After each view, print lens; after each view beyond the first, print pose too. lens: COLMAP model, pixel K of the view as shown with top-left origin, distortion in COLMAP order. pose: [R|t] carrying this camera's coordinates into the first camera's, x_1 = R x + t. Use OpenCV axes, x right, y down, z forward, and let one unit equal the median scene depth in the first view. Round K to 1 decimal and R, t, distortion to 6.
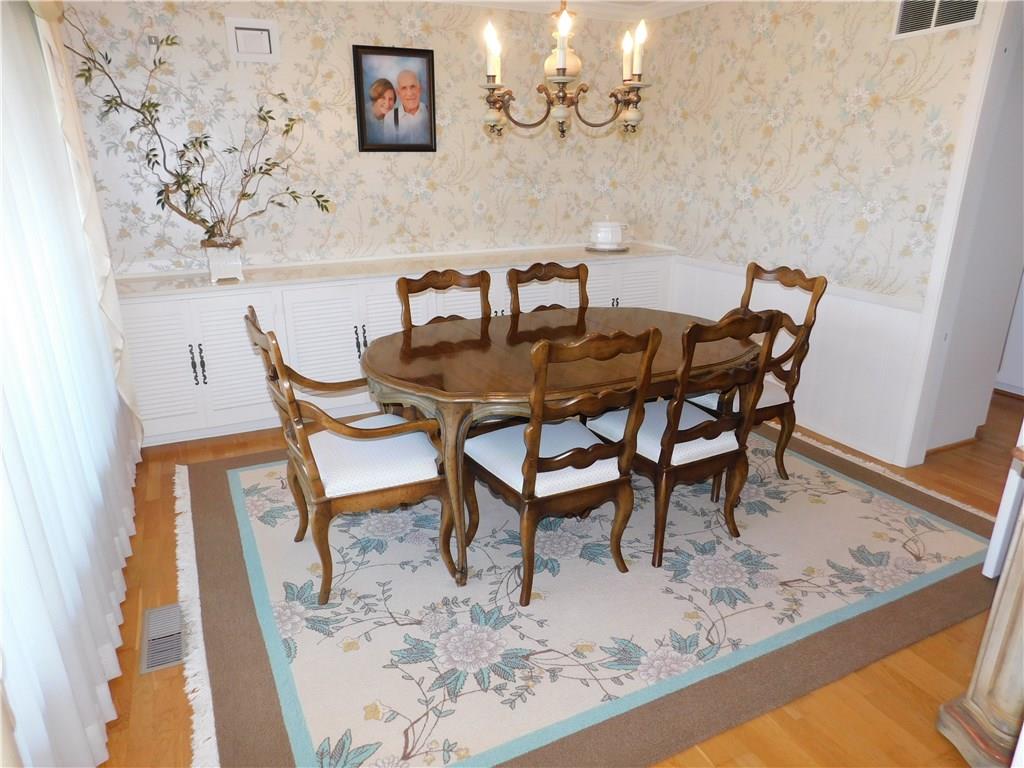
lens RADIAL K [[679.8, 0, 514.1], [0, 679.8, 383.9], [0, 0, 1]] dist [-0.031048, 0.001155]
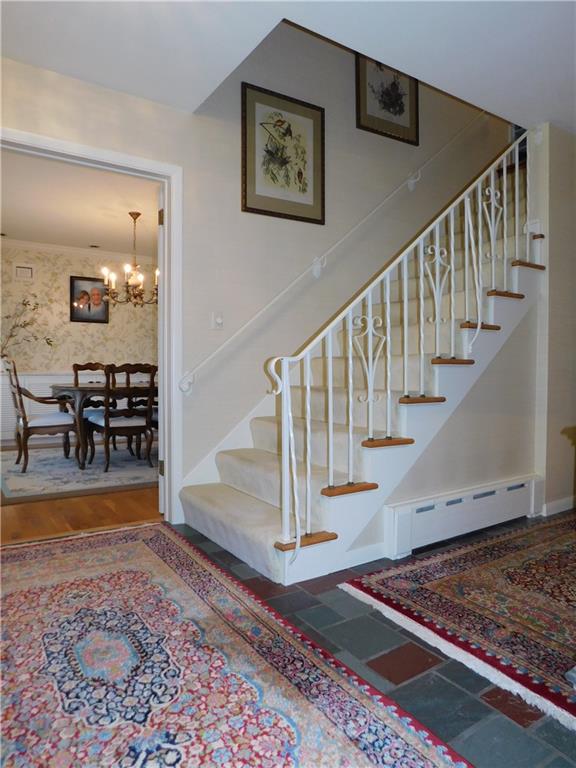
lens RADIAL K [[509.8, 0, 286.7], [0, 509.8, 380.9], [0, 0, 1]] dist [-0.031048, 0.001155]
pose [[0.991553, 0.016525, 0.128648, 0.263464], [0.019283, 0.962048, -0.272197, 0.306546], [-0.128264, 0.272379, 0.953603, -0.606949]]
